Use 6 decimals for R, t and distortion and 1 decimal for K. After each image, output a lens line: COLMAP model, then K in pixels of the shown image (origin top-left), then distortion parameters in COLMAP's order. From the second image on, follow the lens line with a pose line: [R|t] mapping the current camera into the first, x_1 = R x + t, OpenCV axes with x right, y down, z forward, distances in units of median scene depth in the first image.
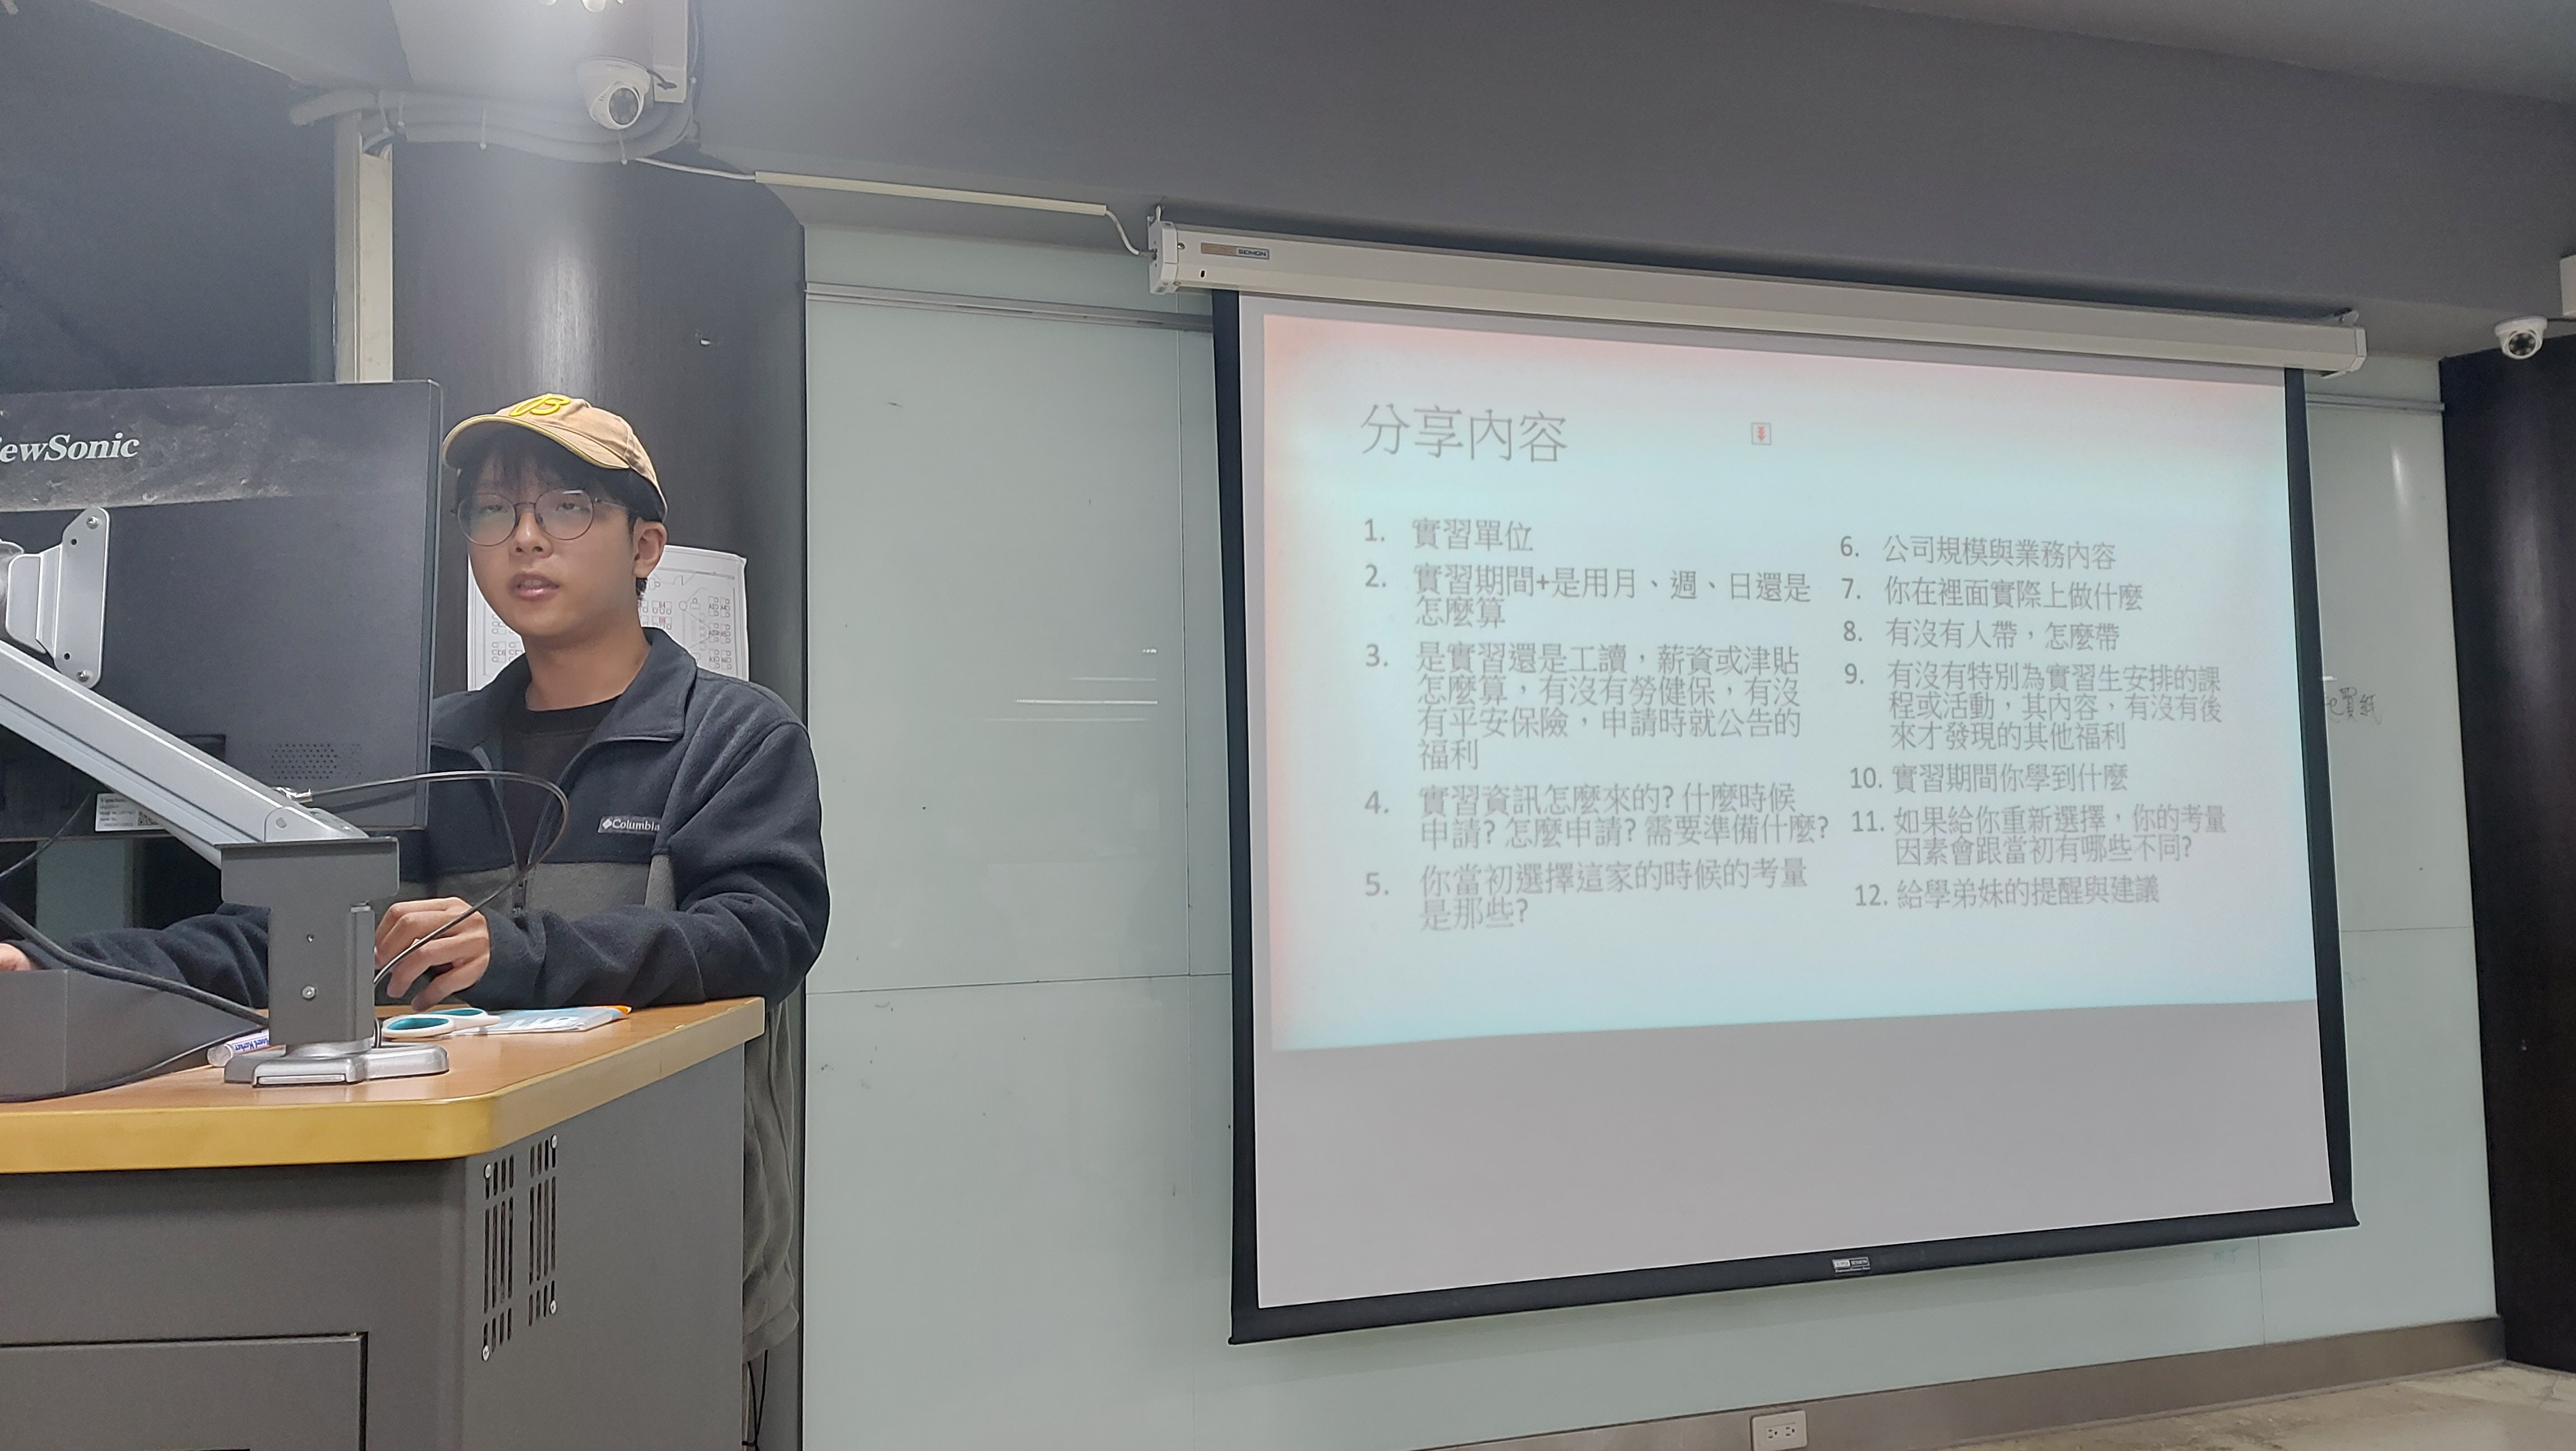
lens RADIAL K [[1829.9, 0, 1288.0], [0, 1829.9, 725.5], [0, 0, 1]] dist [0.082479, -0.097181]
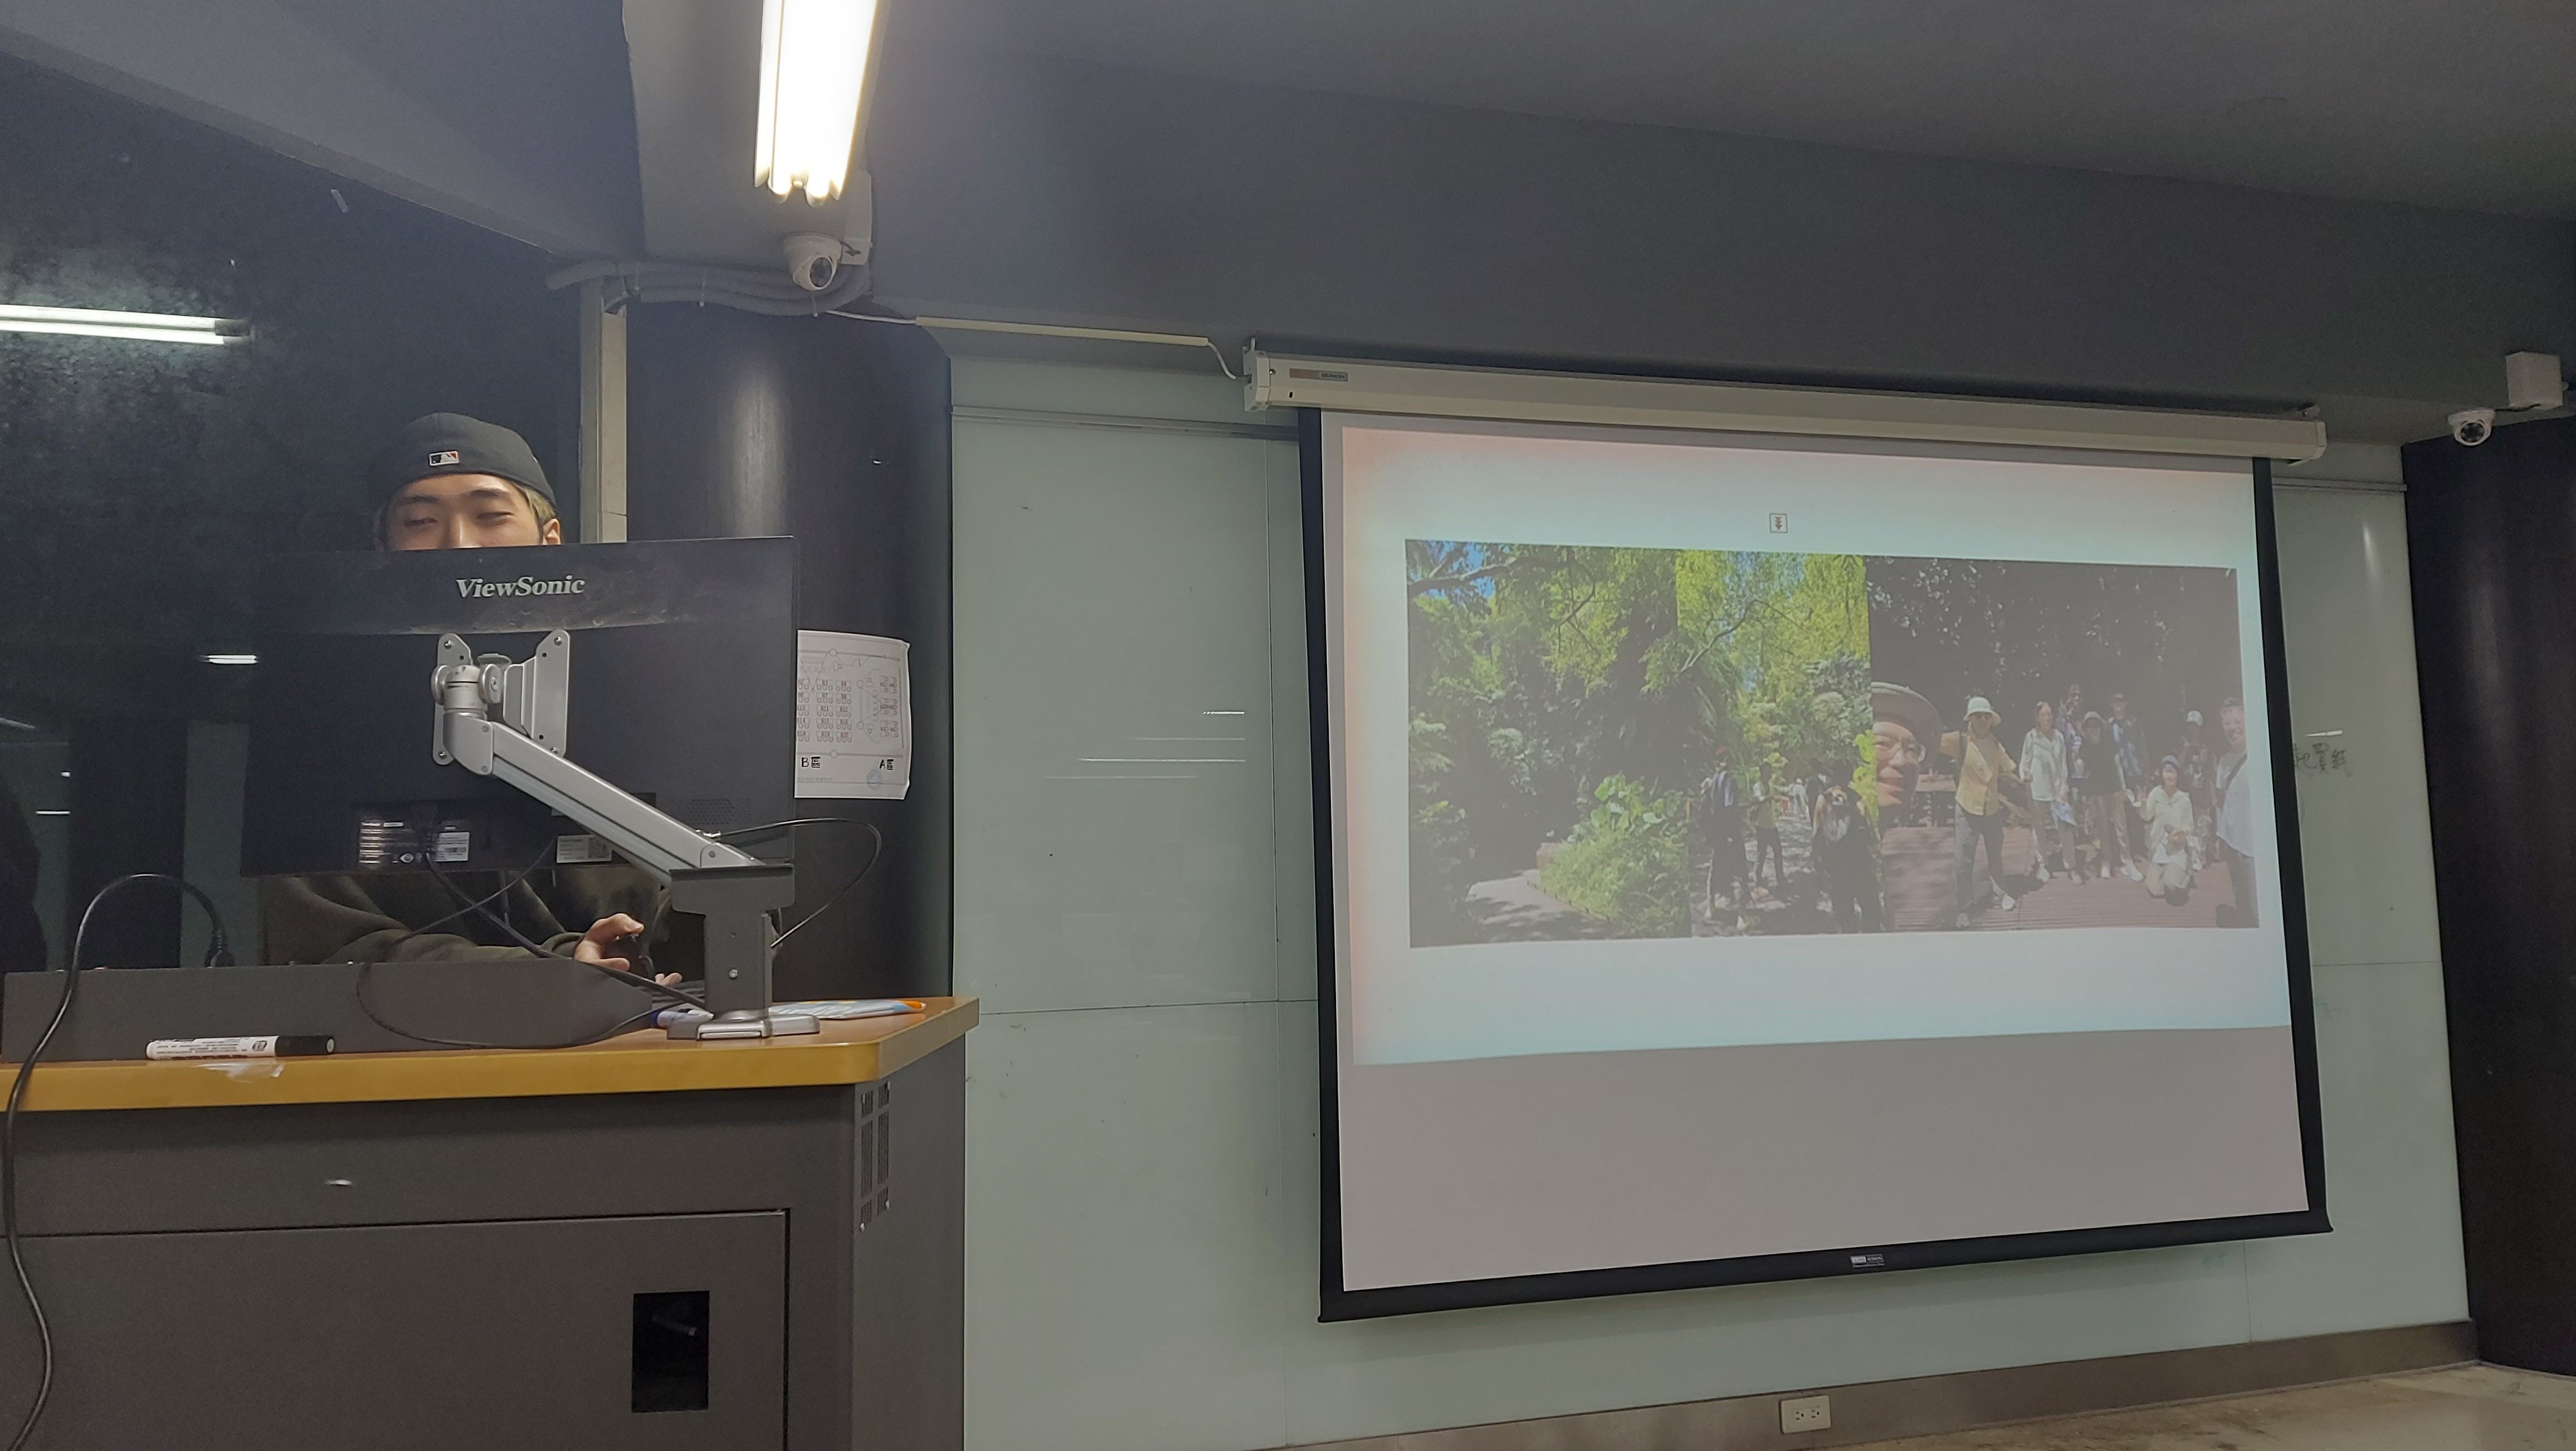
lens RADIAL K [[1866.7, 0, 1273.5], [0, 1866.7, 738.8], [0, 0, 1]] dist [0.092864, -0.113476]
pose [[0.999792, -0.005727, -0.019593, -0.032818], [0.005257, 0.999699, -0.023963, 0.000357], [0.019724, 0.023855, 0.999521, -0.166077]]
